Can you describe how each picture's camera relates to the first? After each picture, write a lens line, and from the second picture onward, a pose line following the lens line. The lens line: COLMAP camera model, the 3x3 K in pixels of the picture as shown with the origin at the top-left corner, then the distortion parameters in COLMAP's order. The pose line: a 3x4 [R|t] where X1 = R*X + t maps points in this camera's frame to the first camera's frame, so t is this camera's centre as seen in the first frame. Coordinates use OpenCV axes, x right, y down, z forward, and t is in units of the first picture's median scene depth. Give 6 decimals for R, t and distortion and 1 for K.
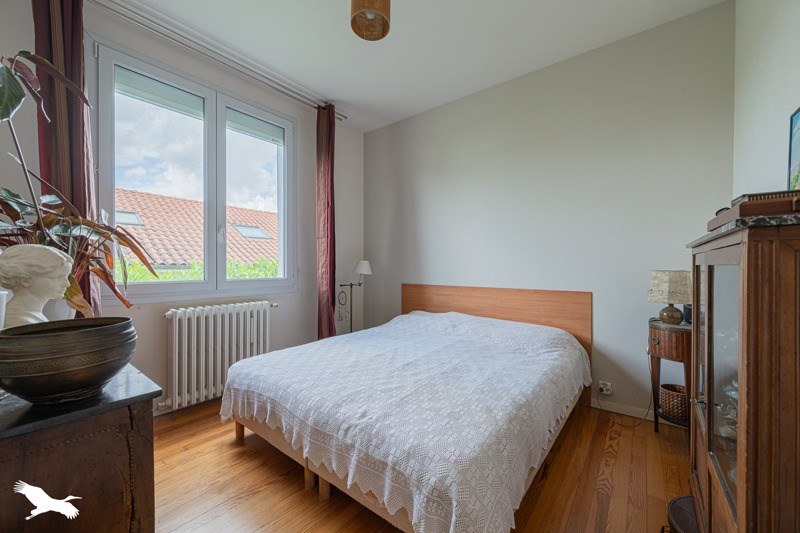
lens RADIAL K [[311.0, 0, 401.1], [0, 311.0, 267.7], [0, 0, 1]] dist [0.000051, -0.000006]
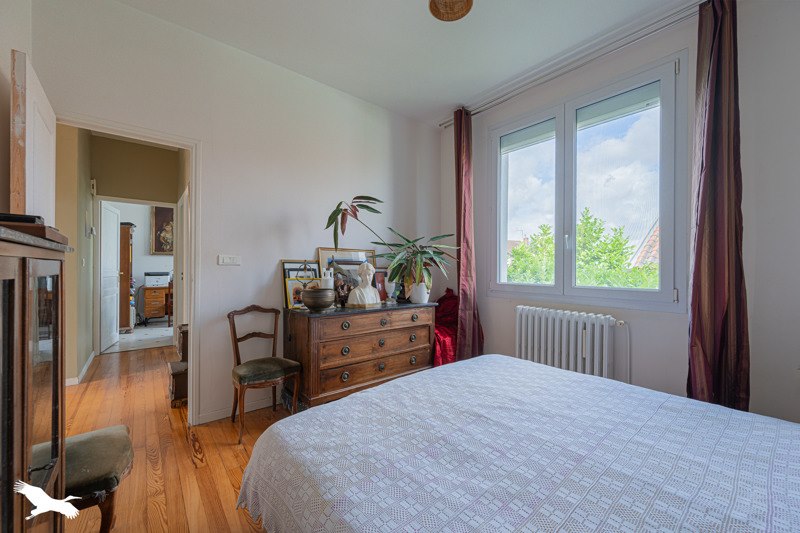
lens RADIAL K [[311.0, 0, 401.8], [0, 311.0, 267.6], [0, 0, 1]] dist [0.000051, -0.000006]
pose [[-0.206958, -0.002408, -0.978347, 0.734249], [-0.011095, 0.999938, -0.000114, -0.018840], [0.978287, 0.010832, -0.206972, 0.964970]]
